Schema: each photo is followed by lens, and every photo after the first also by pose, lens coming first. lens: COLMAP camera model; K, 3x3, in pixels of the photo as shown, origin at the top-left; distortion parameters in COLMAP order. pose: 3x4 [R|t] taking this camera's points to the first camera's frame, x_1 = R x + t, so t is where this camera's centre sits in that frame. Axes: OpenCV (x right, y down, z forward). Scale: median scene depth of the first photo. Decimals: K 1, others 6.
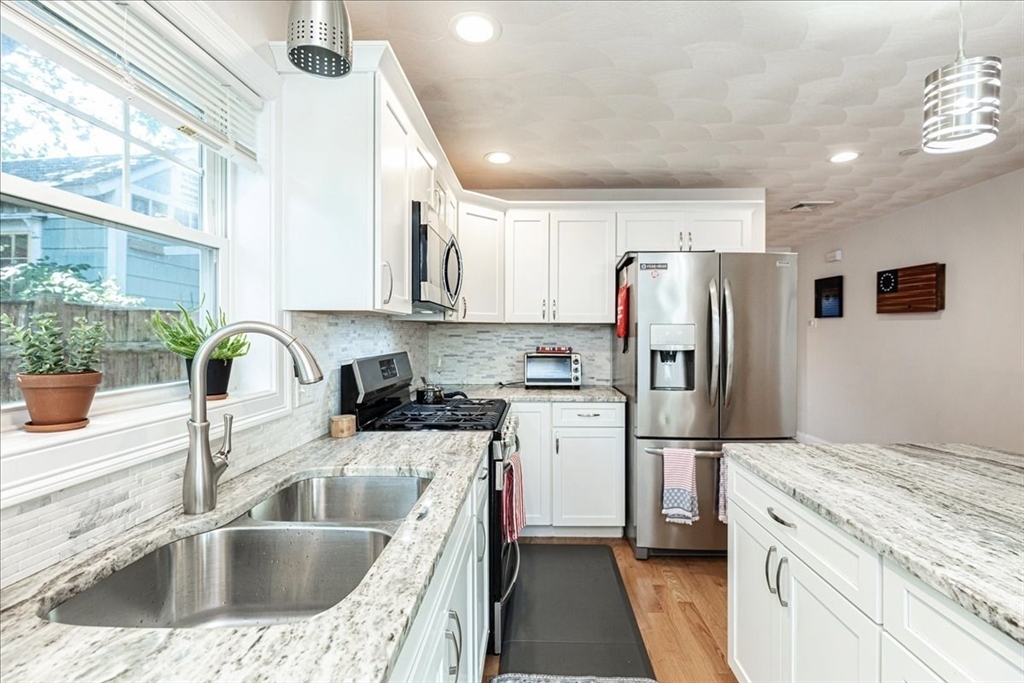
lens RADIAL K [[474.6, 0, 535.3], [0, 474.6, 340.2], [0, 0, 1]] dist [0.000539, -0.000331]
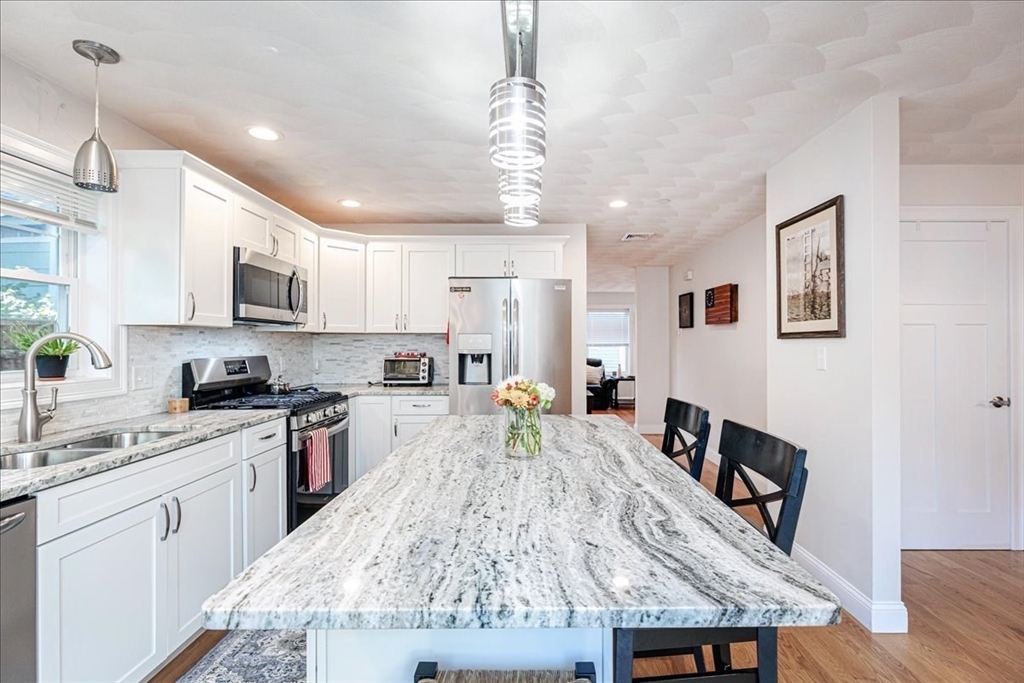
lens RADIAL K [[474.6, 0, 535.3], [0, 474.6, 340.2], [0, 0, 1]] dist [0.000539, -0.000331]
pose [[0.999665, -0.002579, 0.025759, 0.416555], [0.003129, 0.999767, -0.021353, 0.012283], [-0.025698, 0.021427, 0.999440, -0.300025]]
